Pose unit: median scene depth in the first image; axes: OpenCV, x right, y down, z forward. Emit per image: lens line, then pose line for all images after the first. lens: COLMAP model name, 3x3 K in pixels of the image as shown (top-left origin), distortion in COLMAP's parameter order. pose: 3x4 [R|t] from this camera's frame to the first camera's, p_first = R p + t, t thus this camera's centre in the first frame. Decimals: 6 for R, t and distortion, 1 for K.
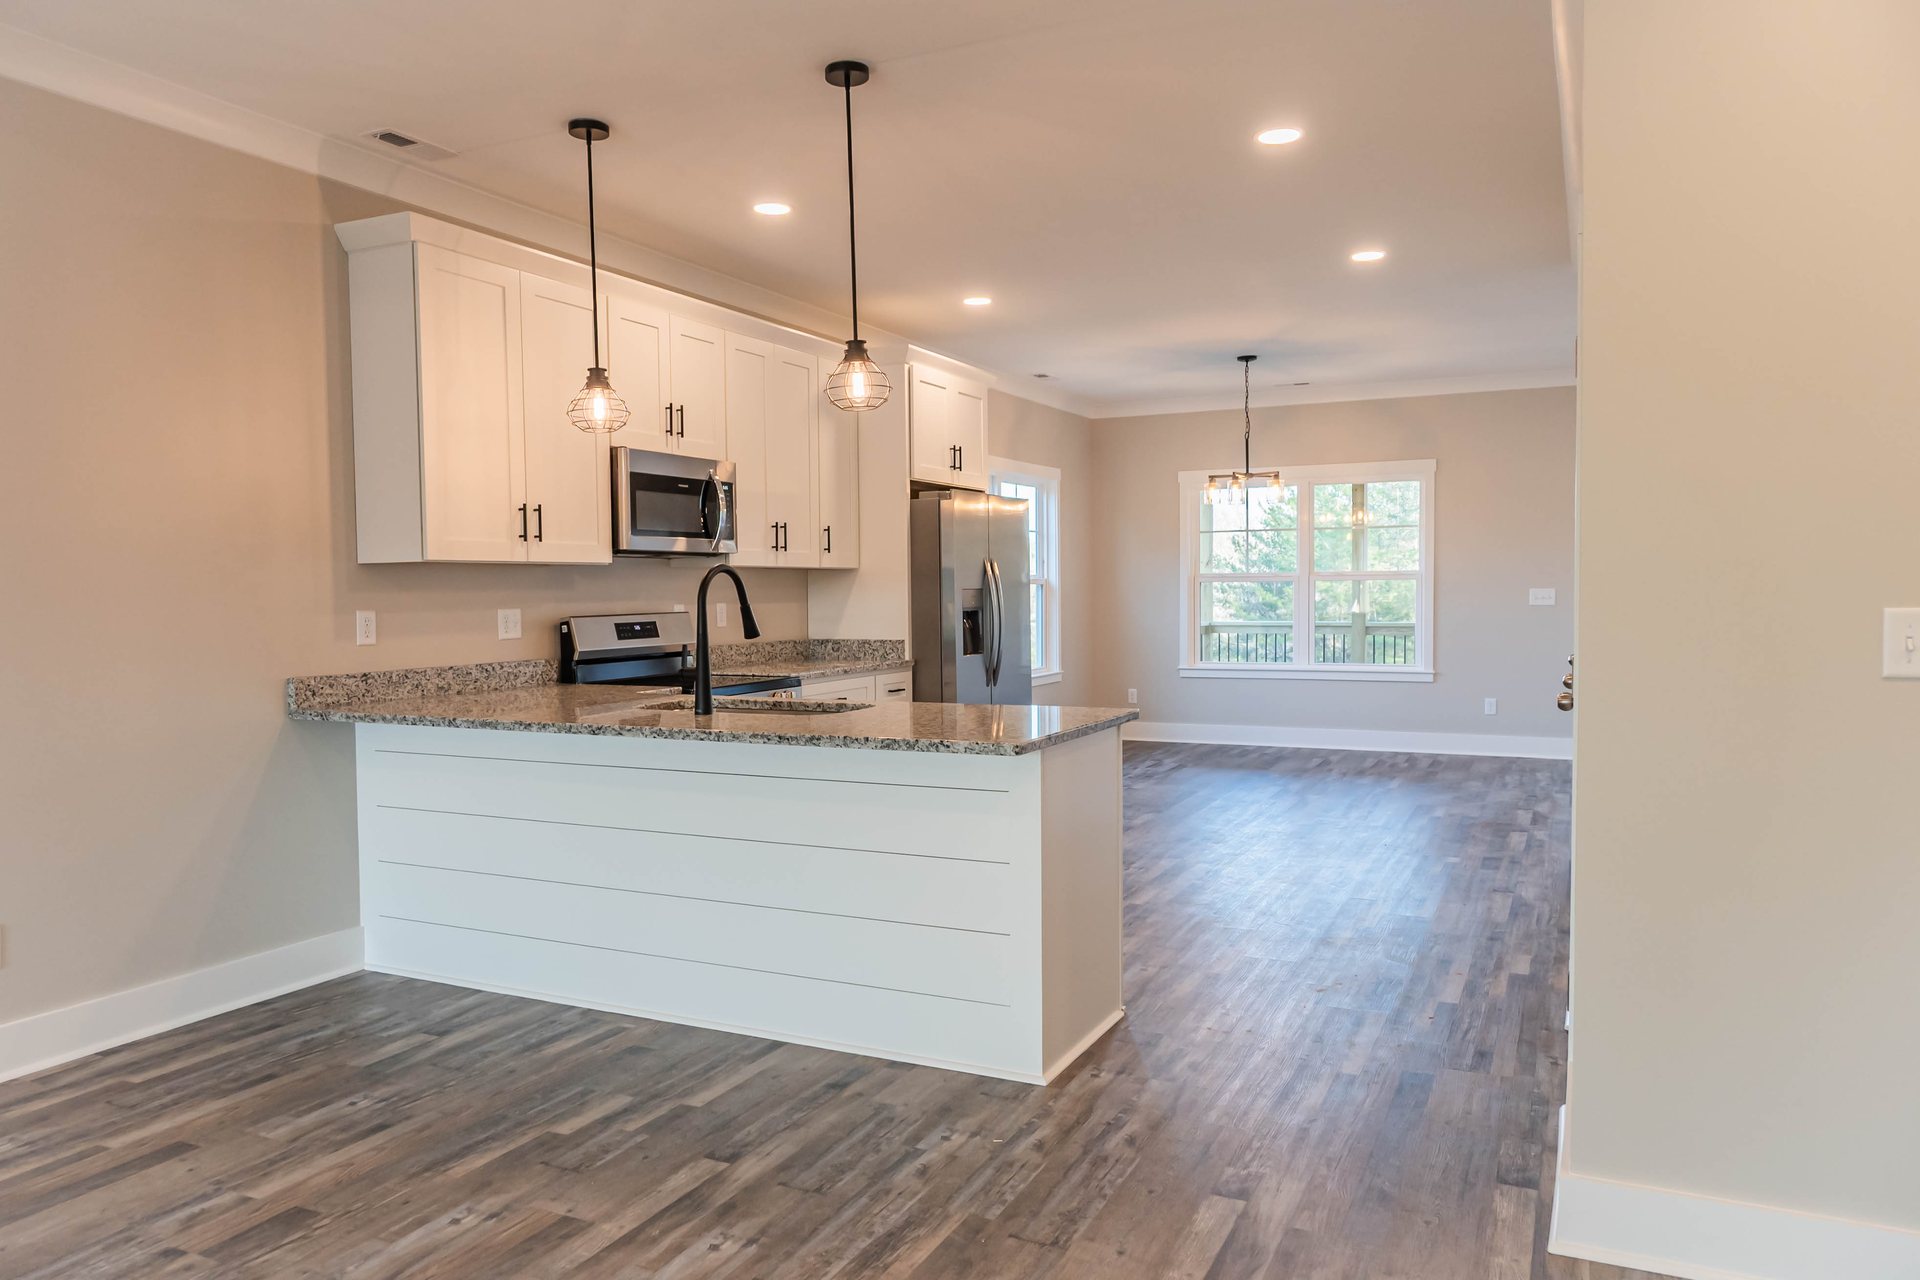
lens RADIAL K [[1317.7, 0, 960.0], [0, 1317.7, 640.0], [0, 0, 1]] dist [-0.041180, 0.000414]
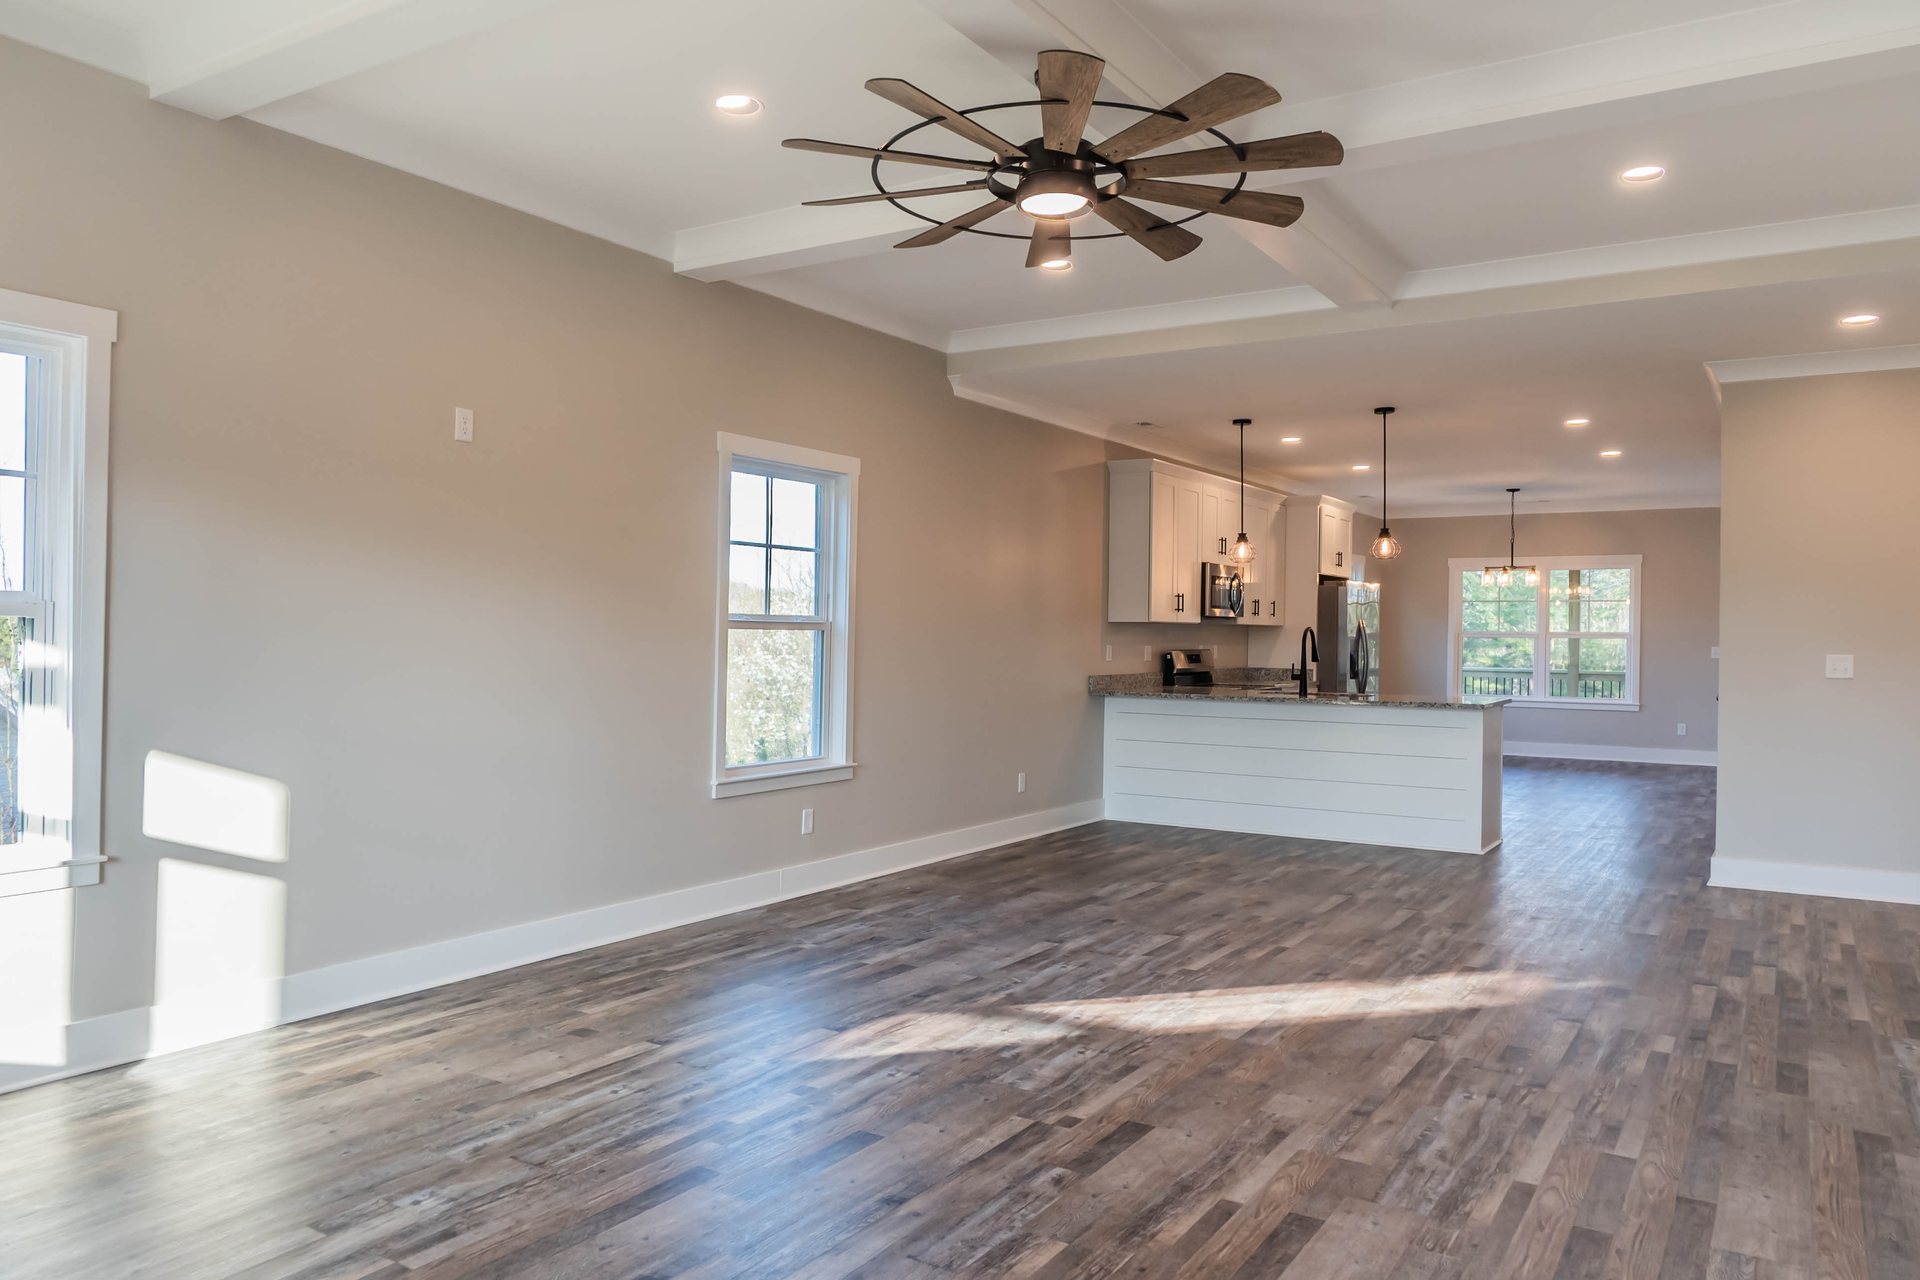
lens RADIAL K [[1372.3, 0, 960.0], [0, 1372.3, 640.0], [0, 0, 1]] dist [0.005728, 0.002969]
pose [[0.994549, 0.017132, -0.102852, -0.313013], [-0.020903, 0.999144, -0.035703, 0.035461], [0.102153, 0.037659, 0.994056, -0.794795]]
